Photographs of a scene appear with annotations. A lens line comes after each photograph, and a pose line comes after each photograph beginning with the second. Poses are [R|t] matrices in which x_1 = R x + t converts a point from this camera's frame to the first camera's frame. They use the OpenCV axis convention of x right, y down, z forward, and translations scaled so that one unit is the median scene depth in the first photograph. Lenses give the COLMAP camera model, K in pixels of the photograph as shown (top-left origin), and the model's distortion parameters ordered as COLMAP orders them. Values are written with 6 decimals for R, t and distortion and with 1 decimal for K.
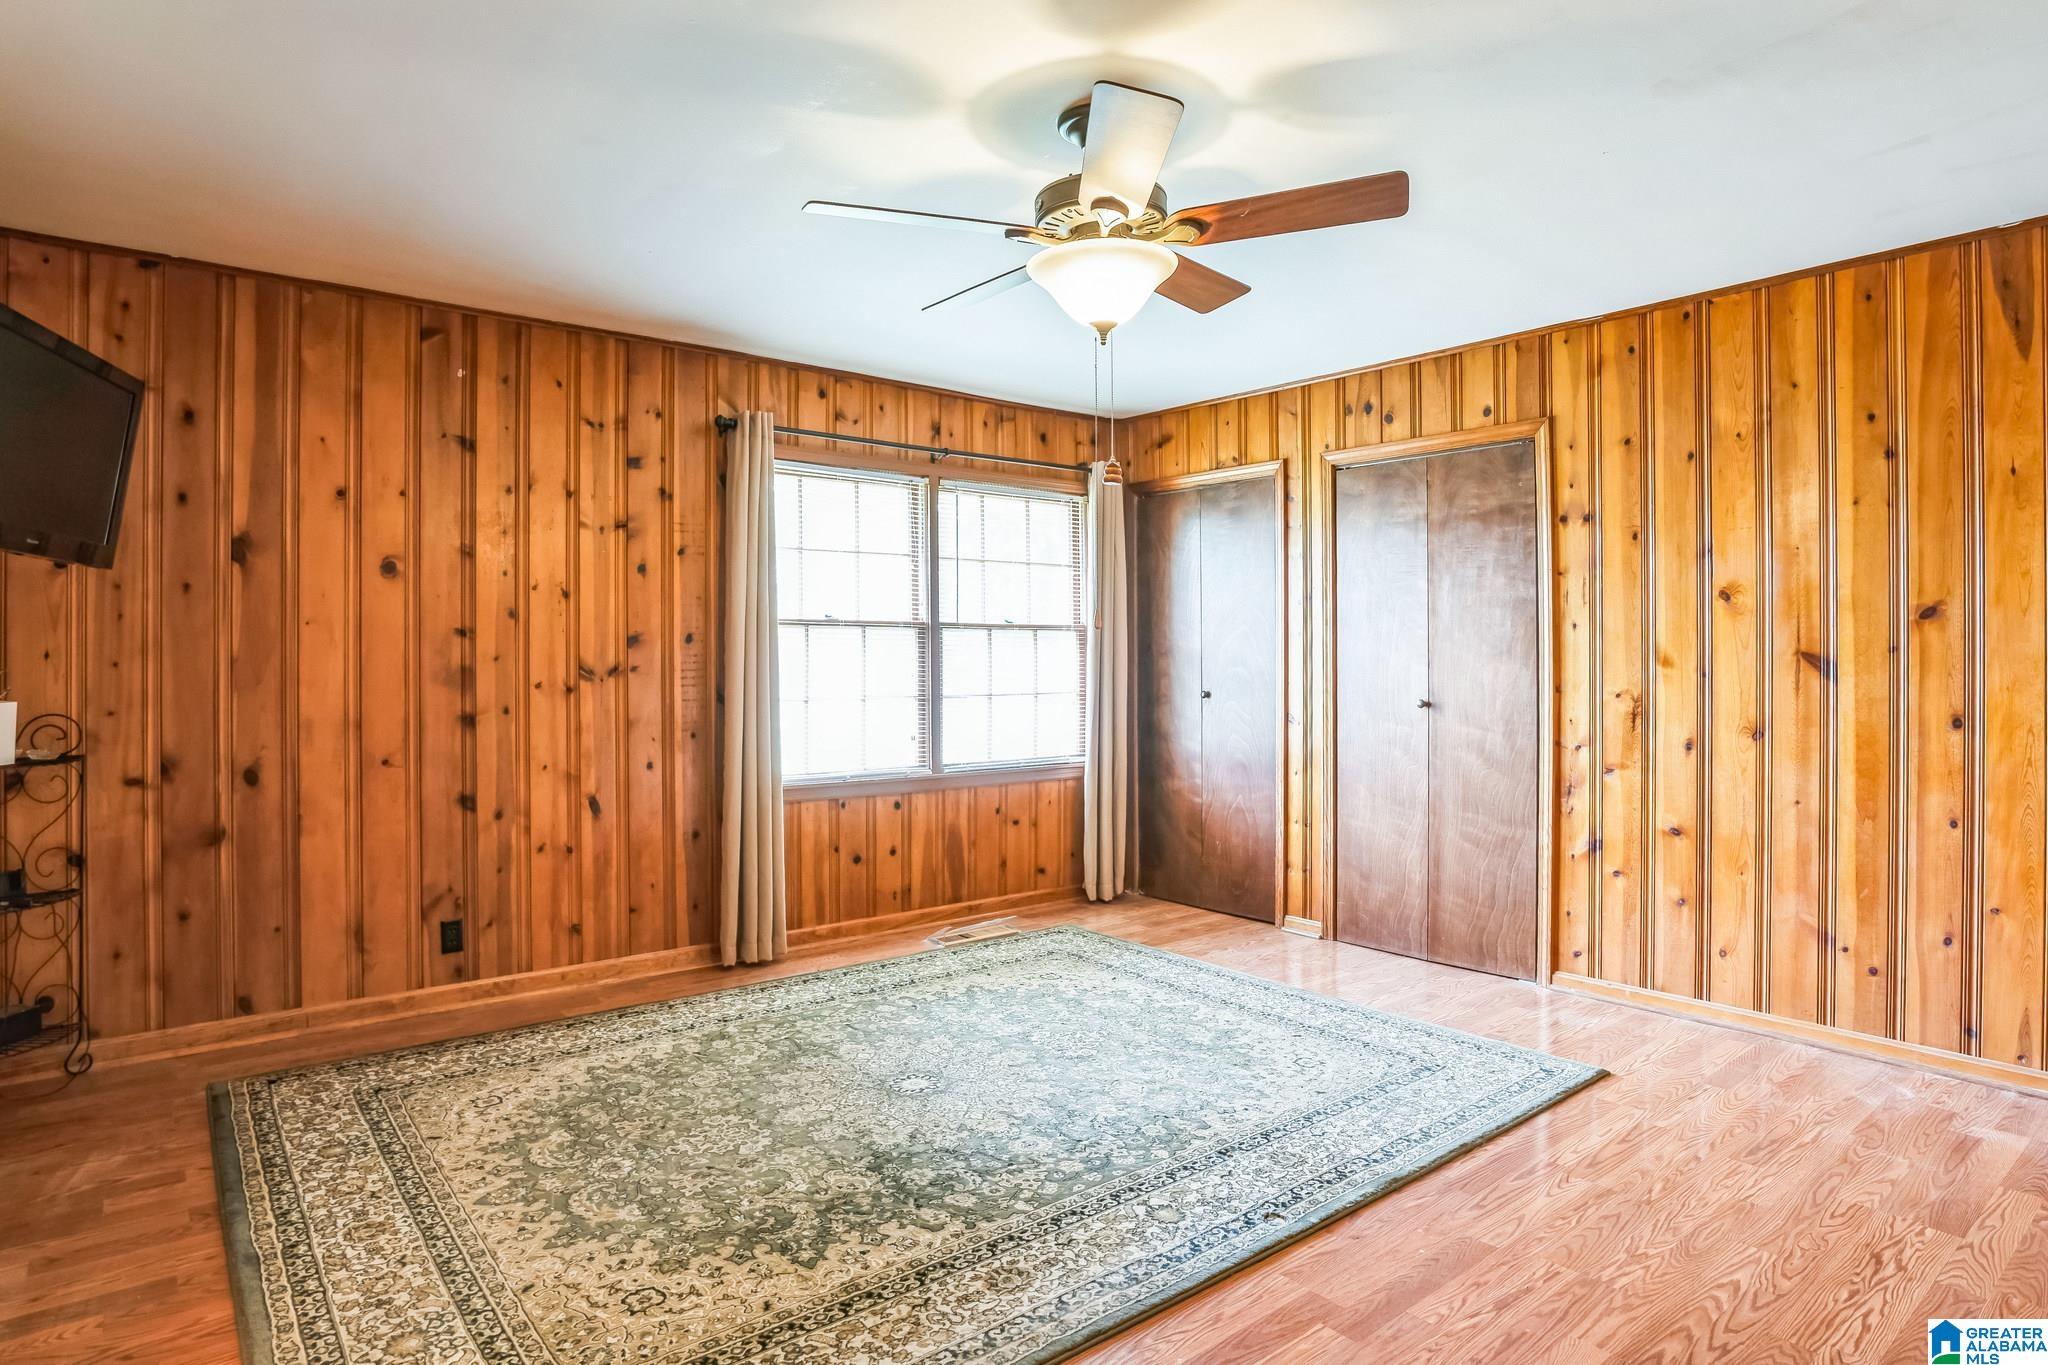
lens RADIAL K [[1140.9, 0, 1019.9], [0, 1140.9, 667.1], [0, 0, 1]] dist [-0.073650, 0.031982]
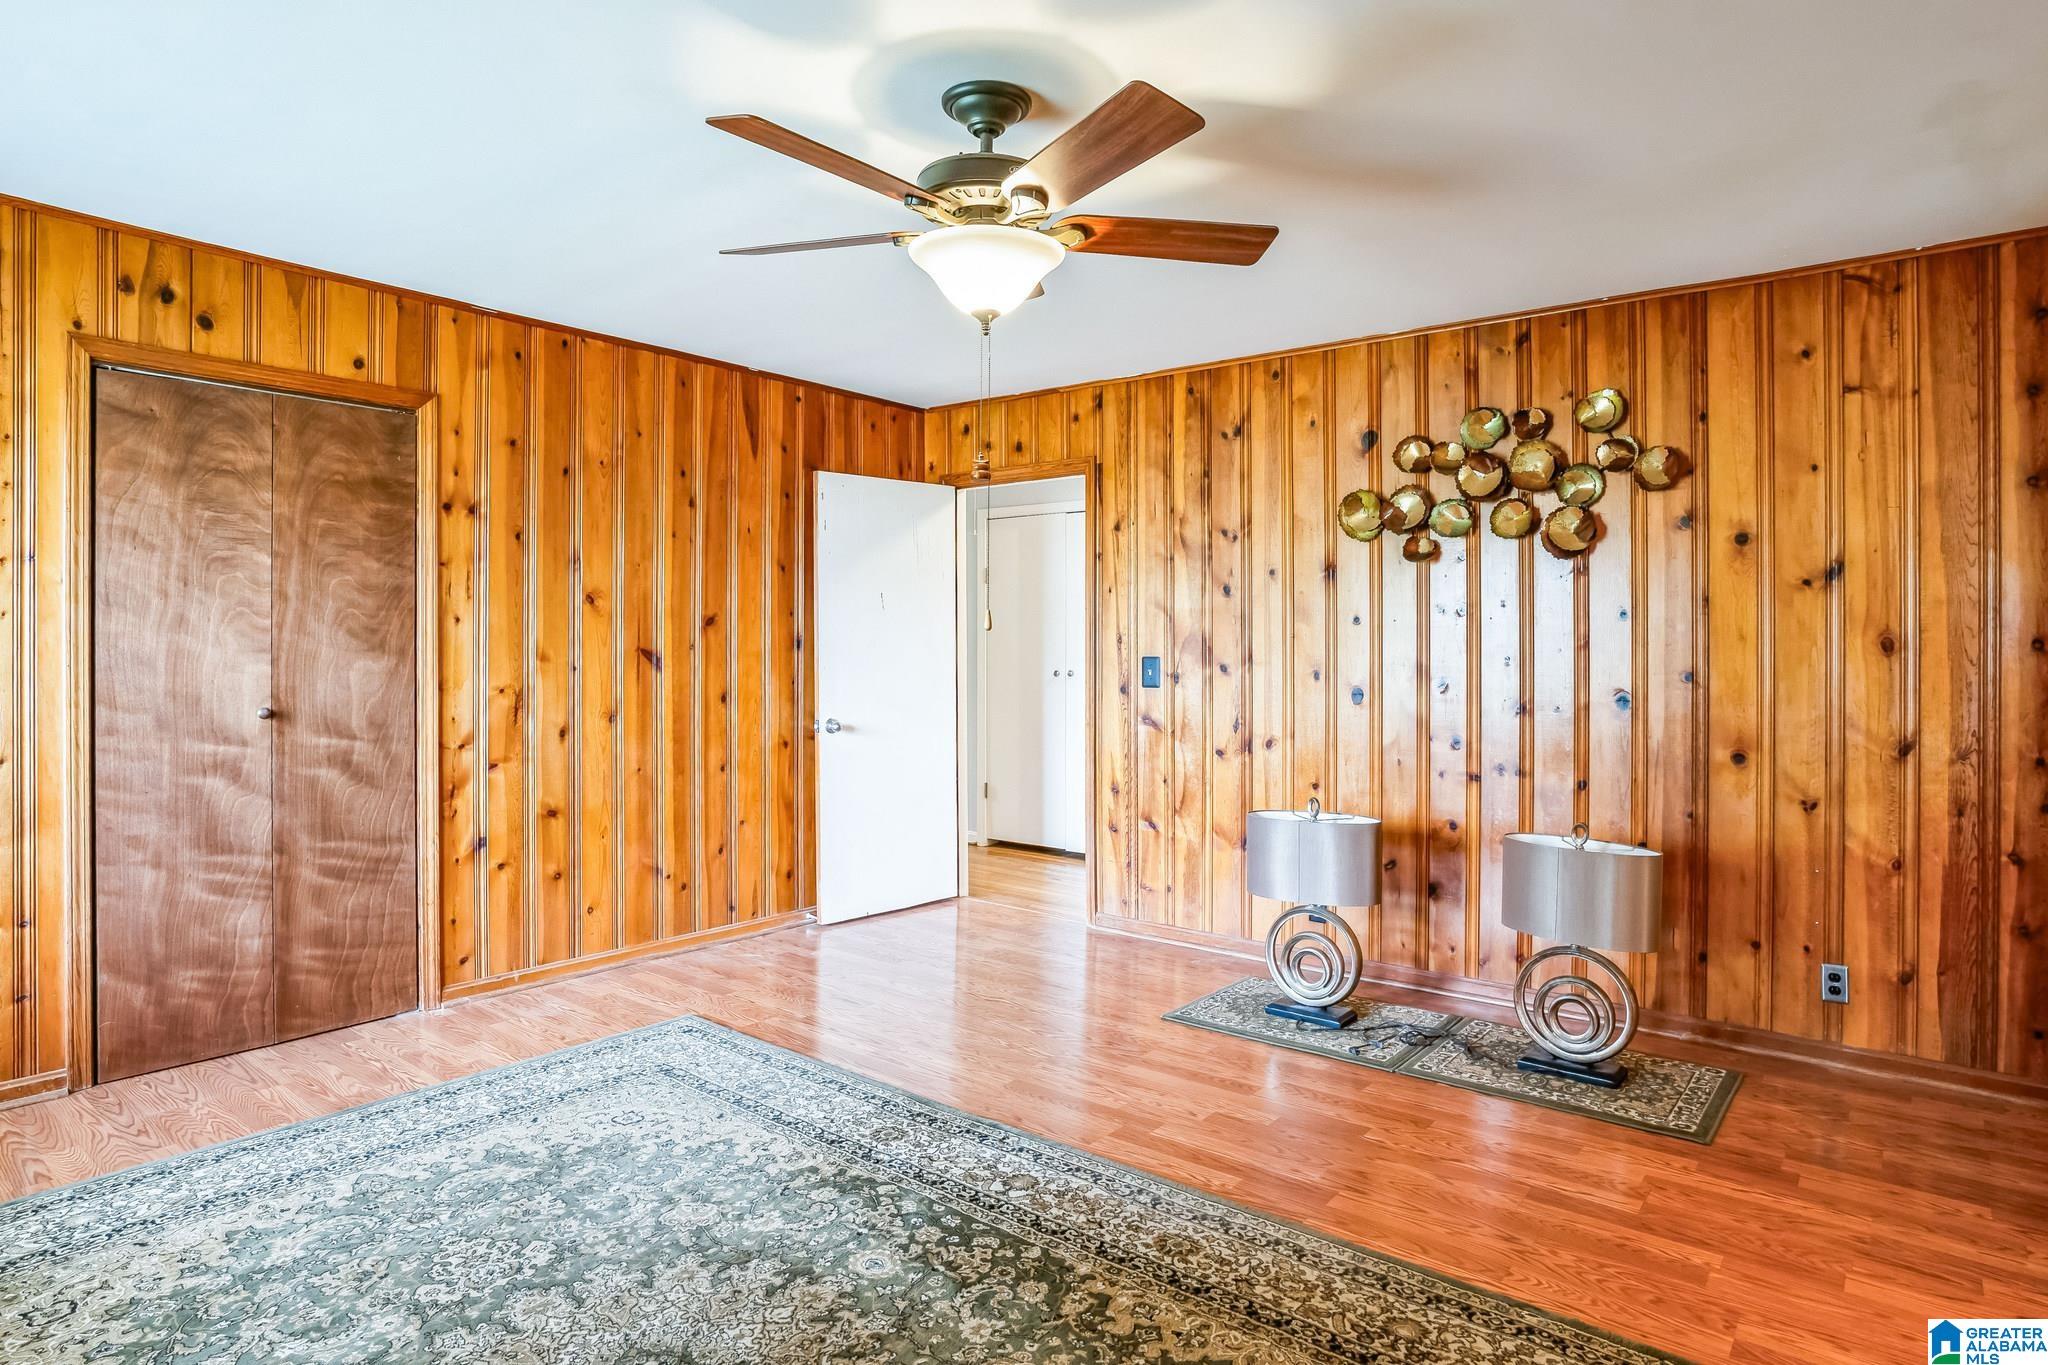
lens RADIAL K [[1140.9, 0, 1019.9], [0, 1140.9, 667.1], [0, 0, 1]] dist [-0.073650, 0.031982]
pose [[-0.205508, -0.015064, 0.978540, -0.597389], [0.004531, 0.999856, 0.016344, -0.011411], [-0.978645, 0.007792, -0.205410, 0.803004]]
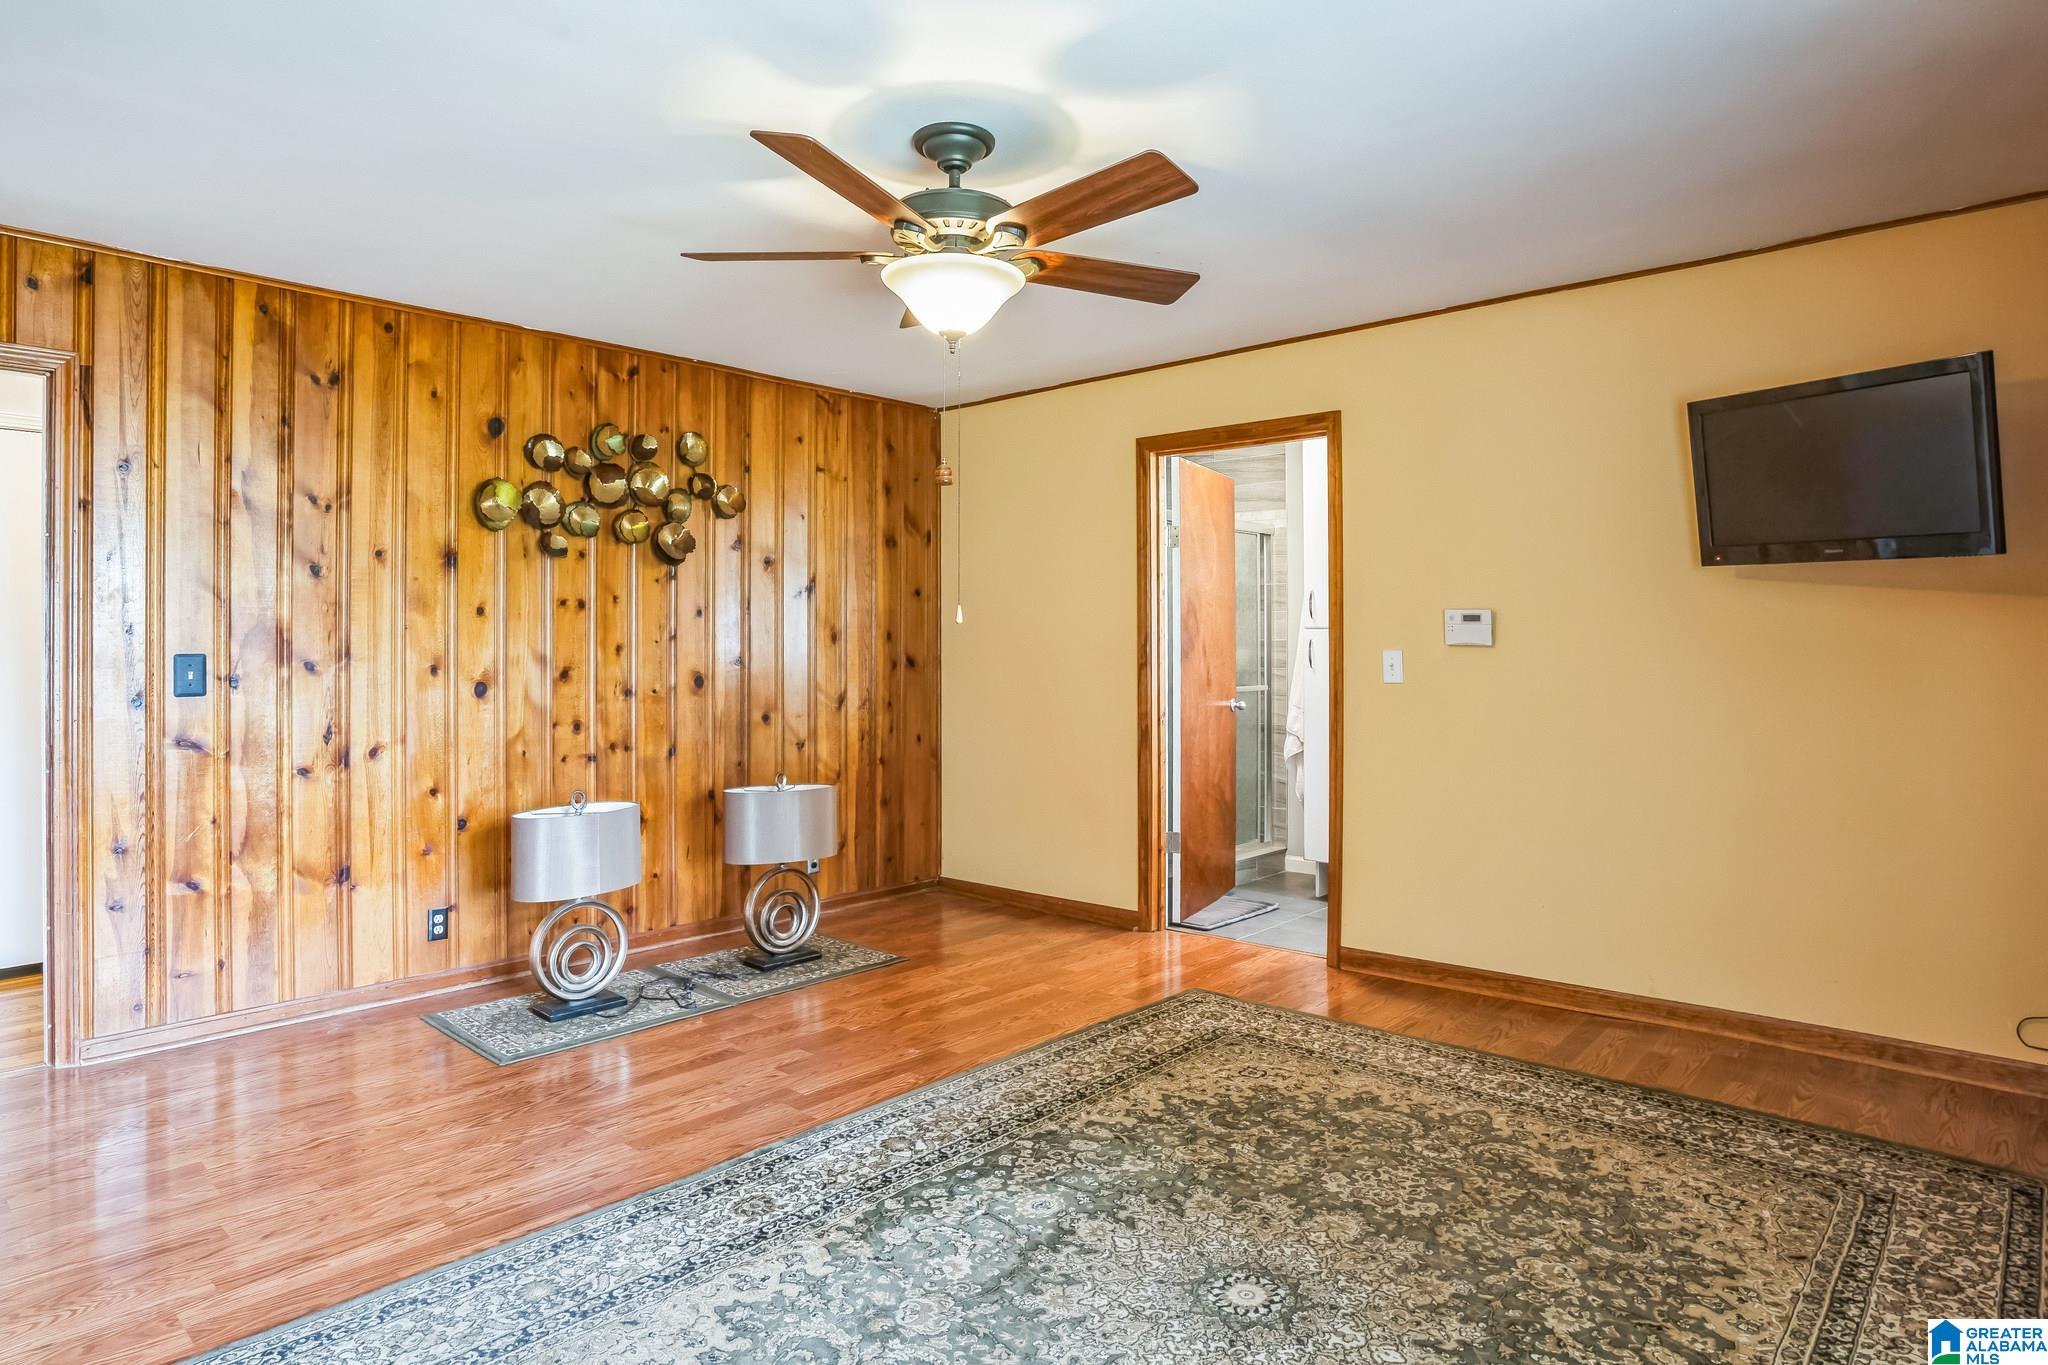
lens RADIAL K [[1164.5, 0, 996.4], [0, 1164.5, 652.8], [0, 0, 1]] dist [-0.073855, 0.028091]
pose [[-0.990836, 0.005131, -0.134970, 0.122637], [0.002567, 0.999813, 0.019163, -0.018659], [0.135043, 0.018641, -0.990664, 1.419997]]
